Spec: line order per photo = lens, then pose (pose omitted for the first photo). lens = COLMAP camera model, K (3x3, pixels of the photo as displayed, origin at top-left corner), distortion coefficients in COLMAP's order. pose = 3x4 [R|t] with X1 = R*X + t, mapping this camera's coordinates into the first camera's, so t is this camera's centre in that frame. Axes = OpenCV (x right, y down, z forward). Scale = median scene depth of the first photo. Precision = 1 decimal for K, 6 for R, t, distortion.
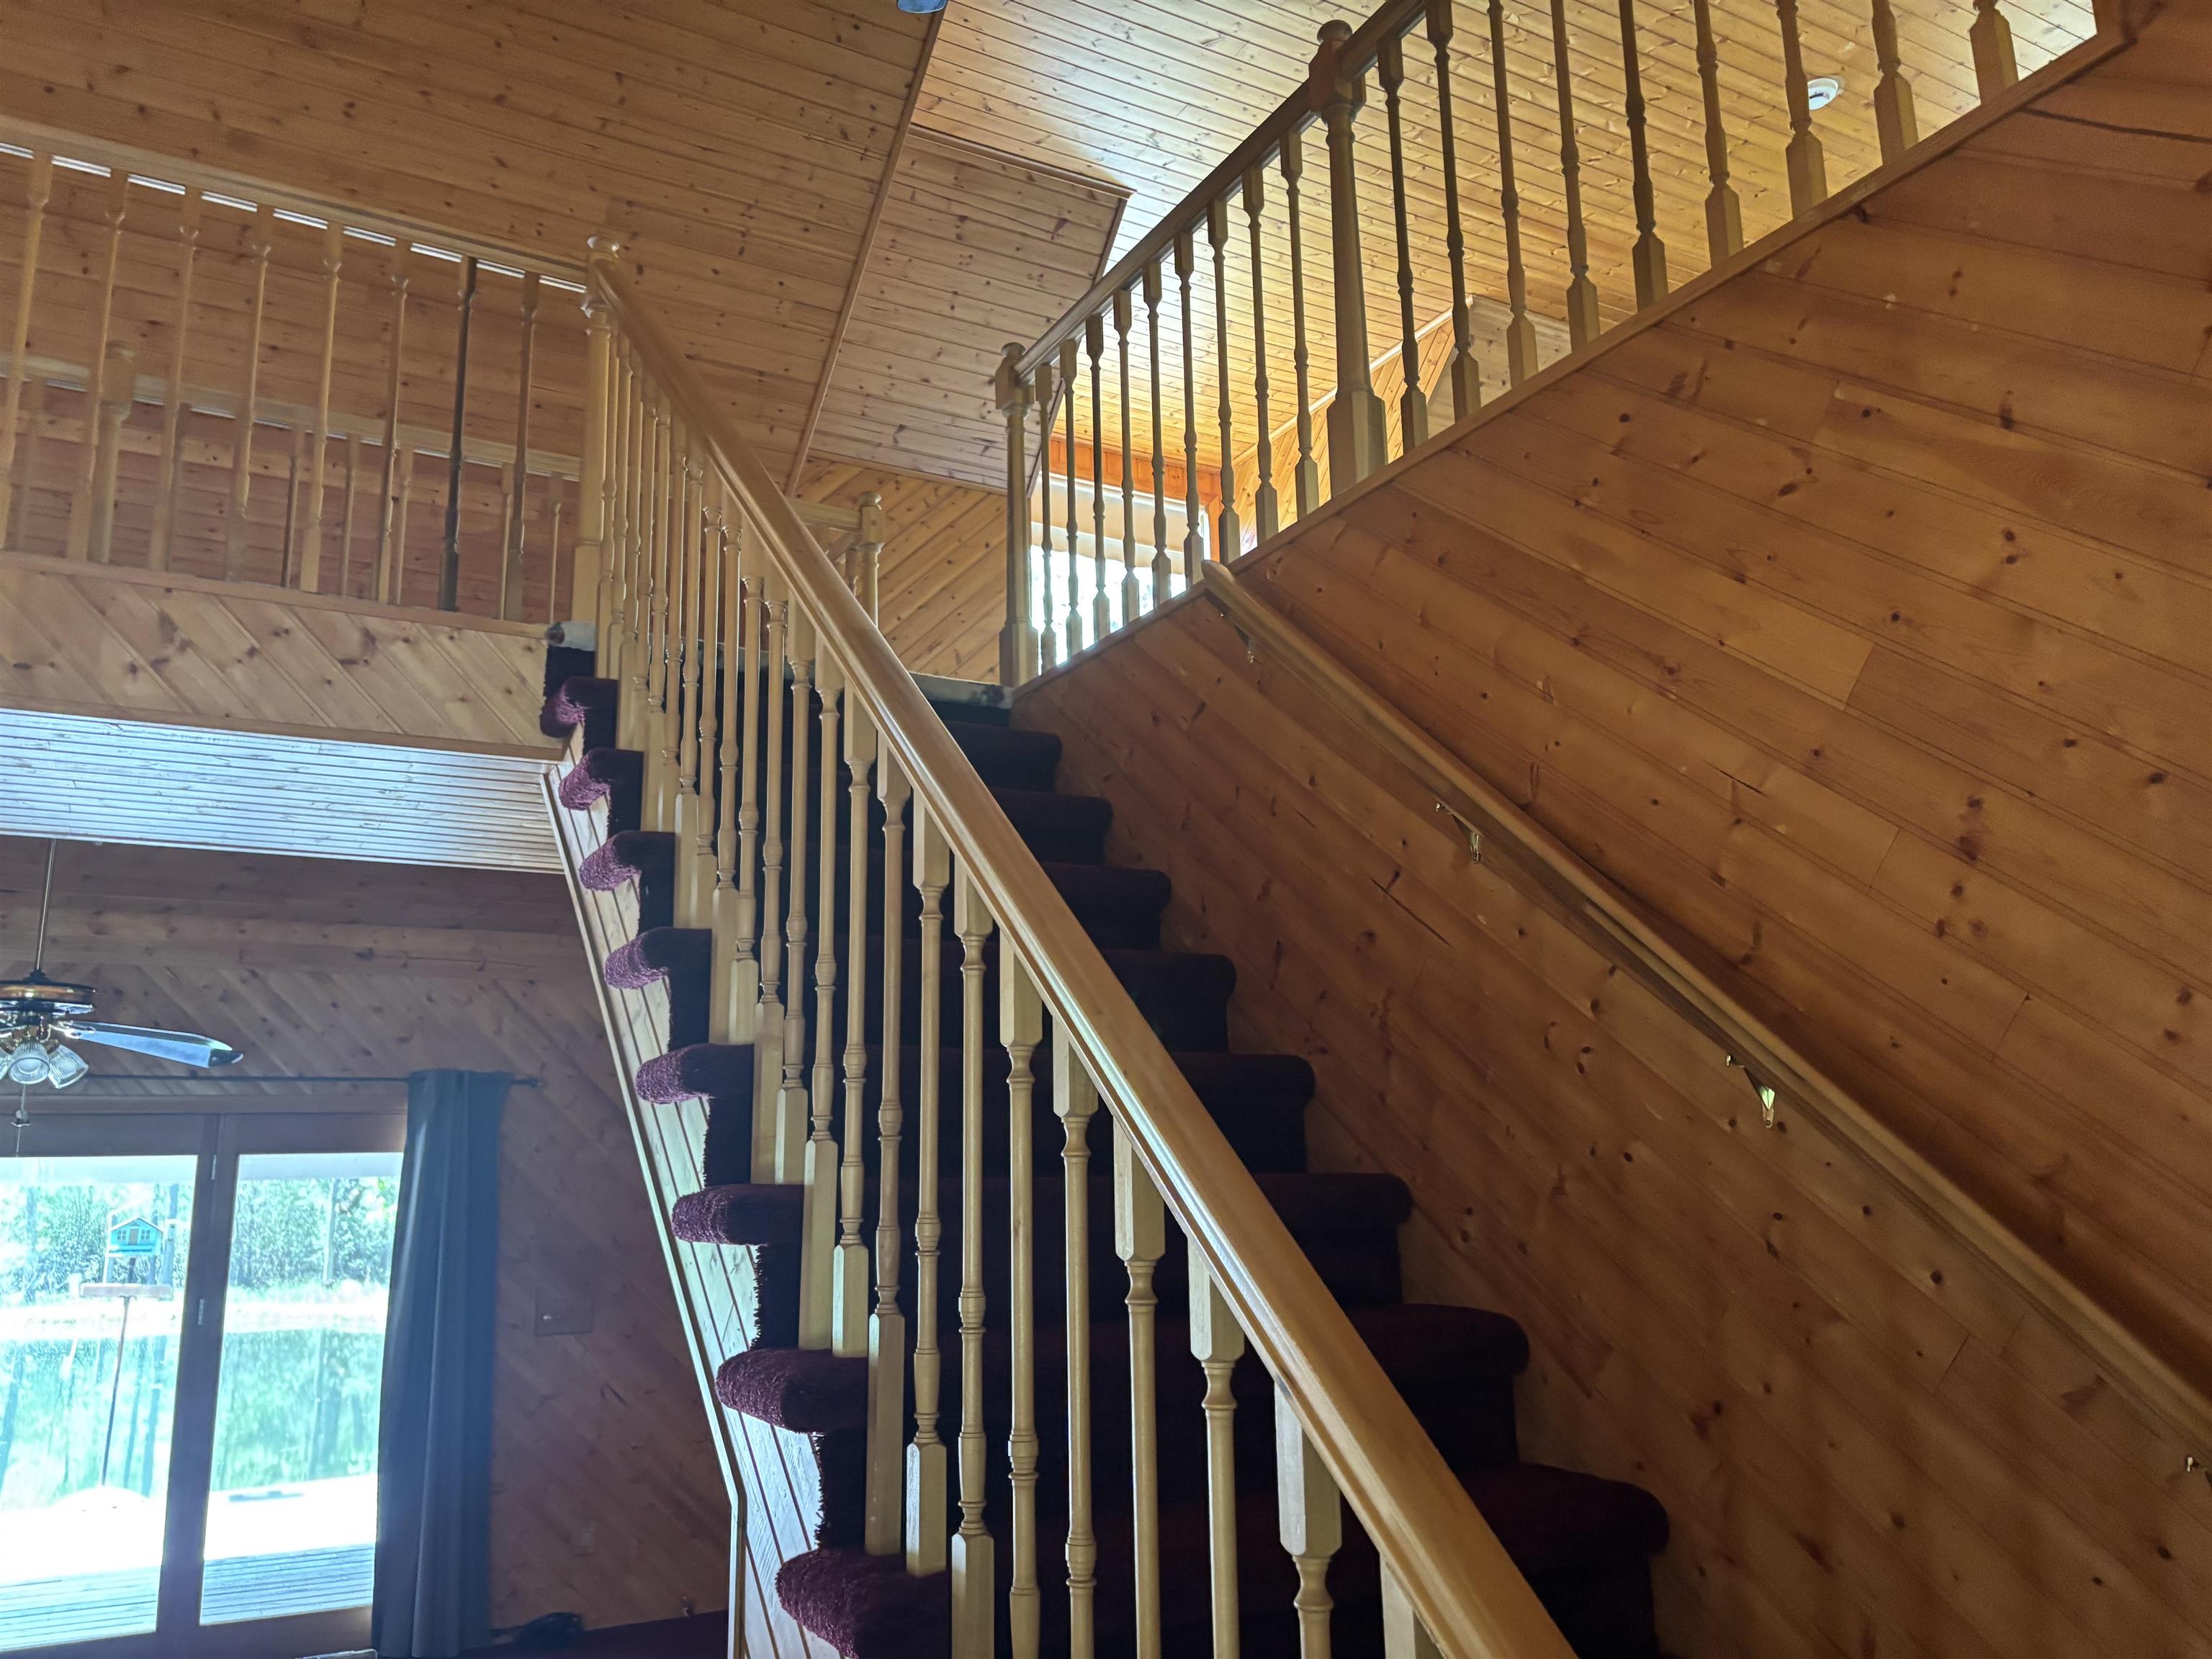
lens RADIAL K [[1692.7, 0, 1116.3], [0, 1692.7, 821.6], [0, 0, 1]] dist [0.065145, -0.050005]
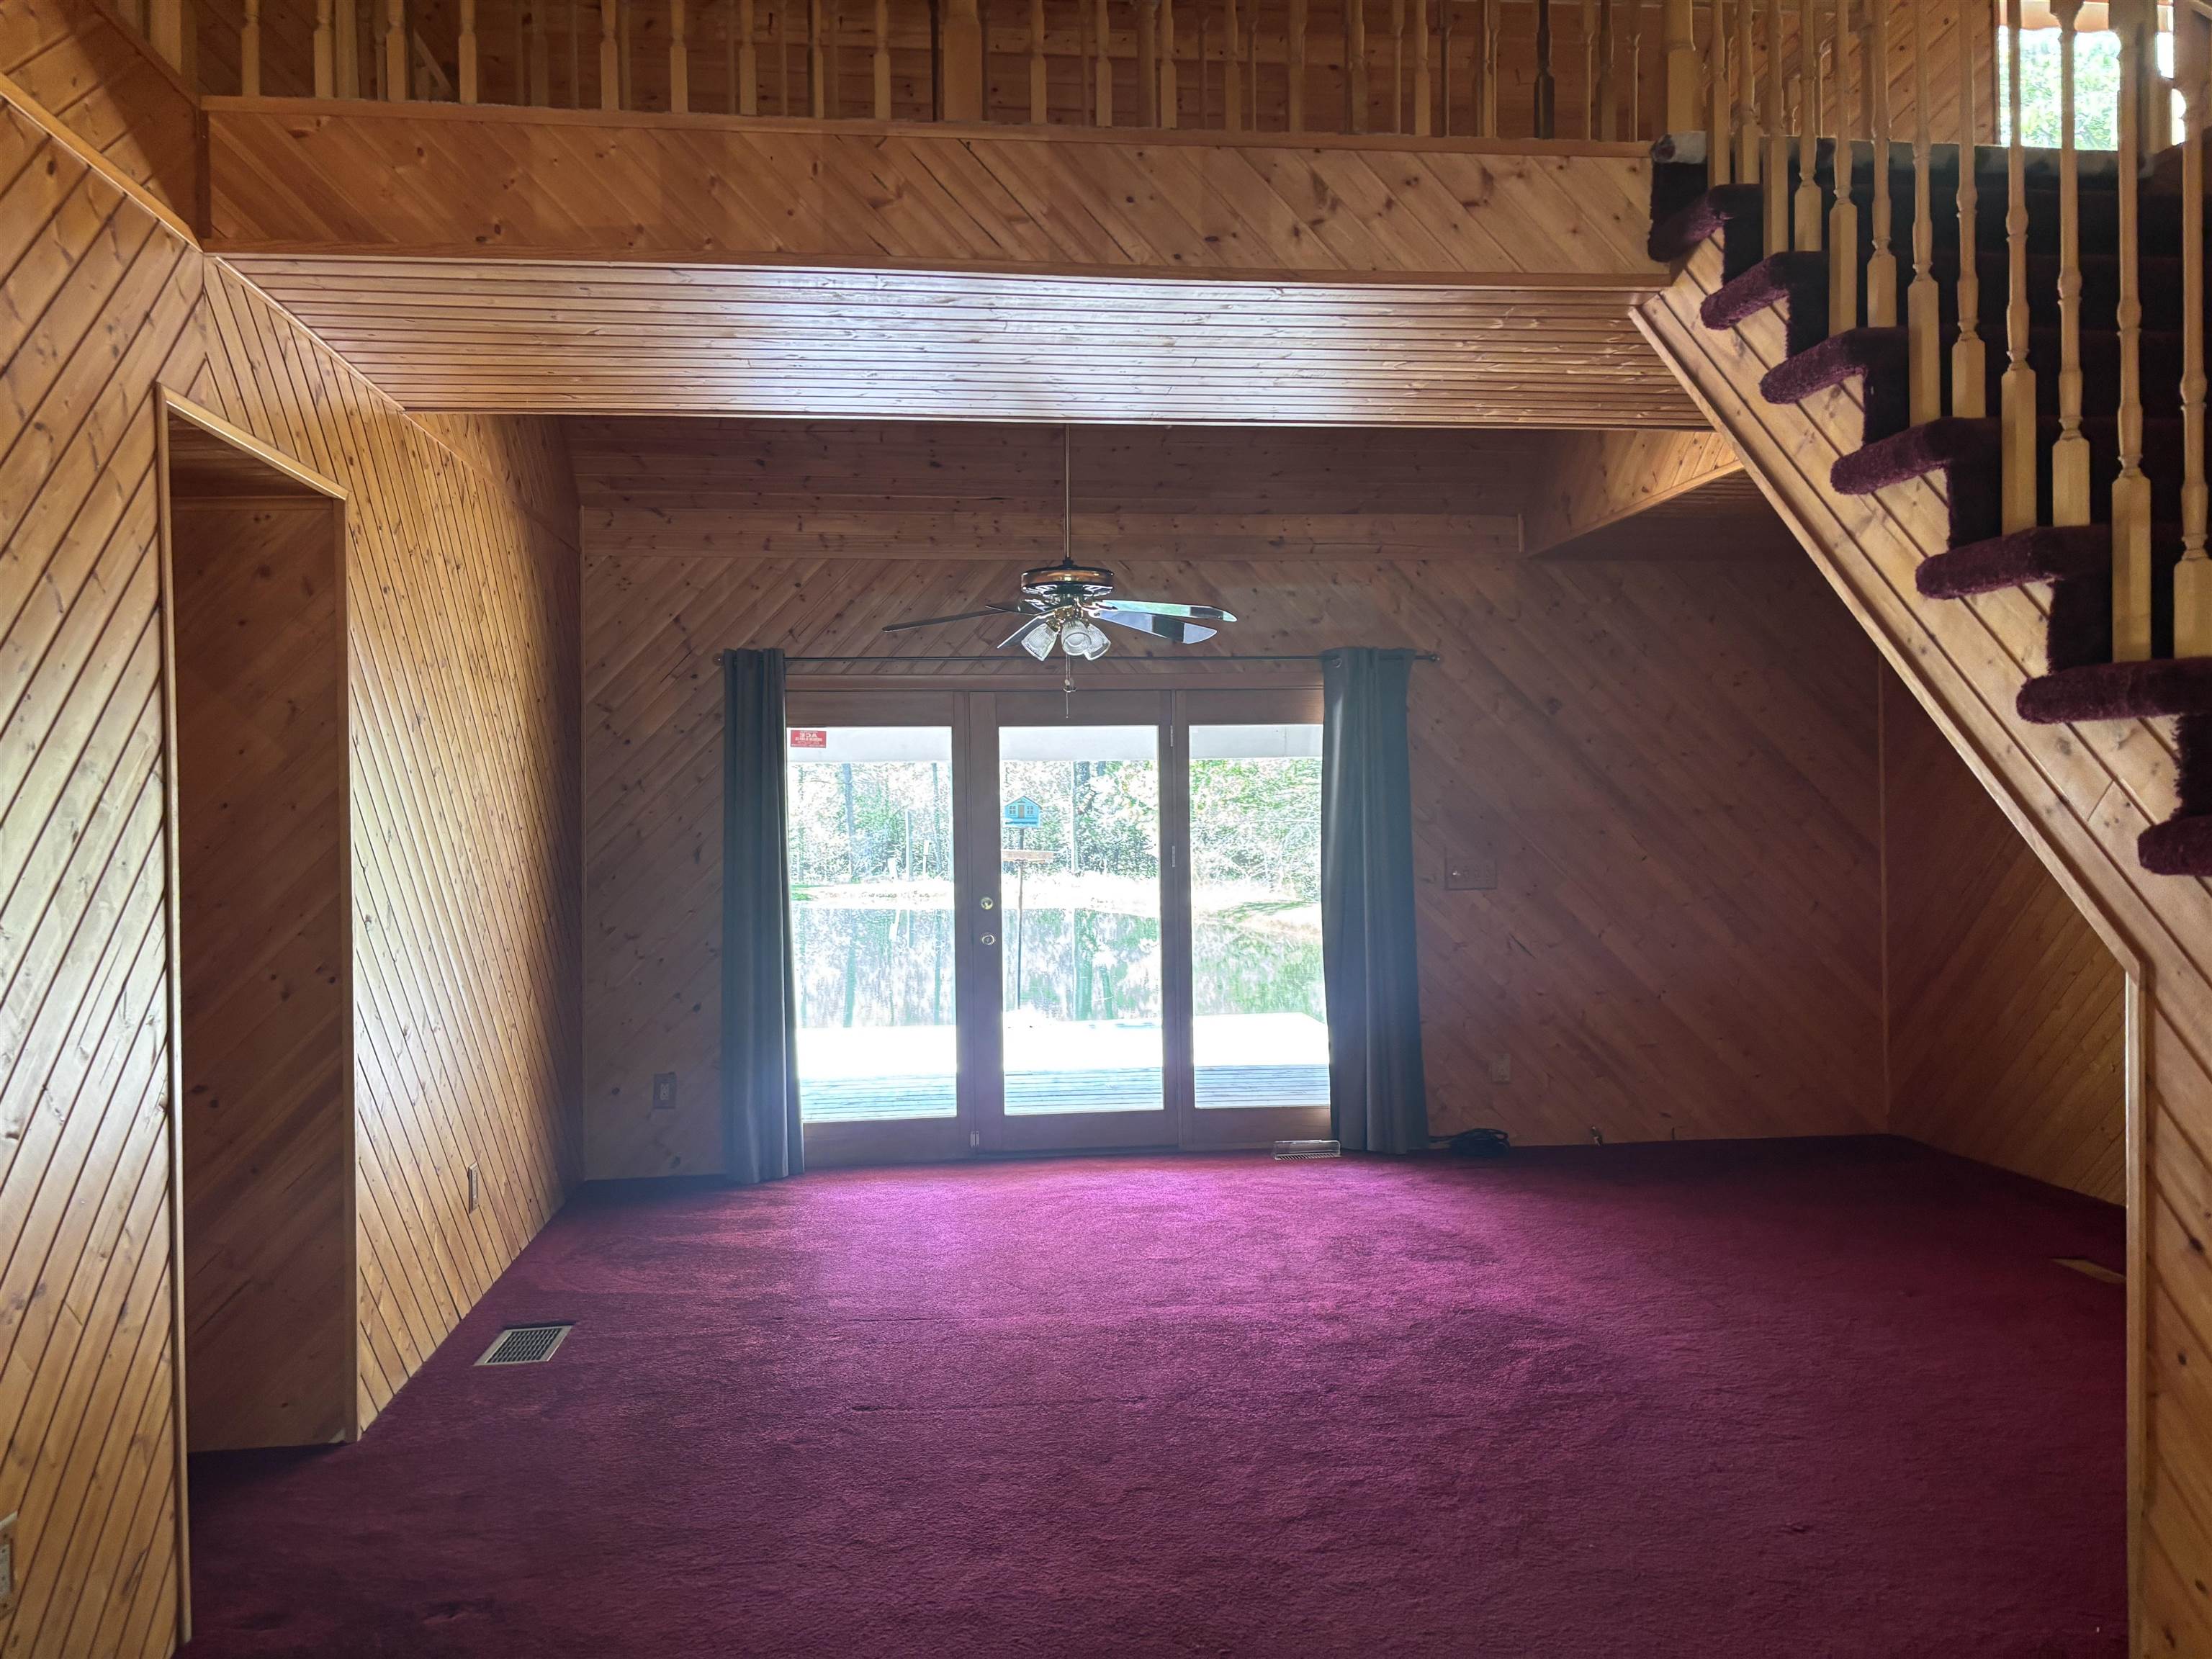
lens RADIAL K [[1692.7, 0, 1116.3], [0, 1692.7, 821.6], [0, 0, 1]] dist [0.065145, -0.050005]
pose [[0.929736, 0.008245, -0.368136, -0.142392], [0.073904, 0.975228, 0.208489, 0.019667], [0.360735, -0.221047, 0.906095, -0.039710]]
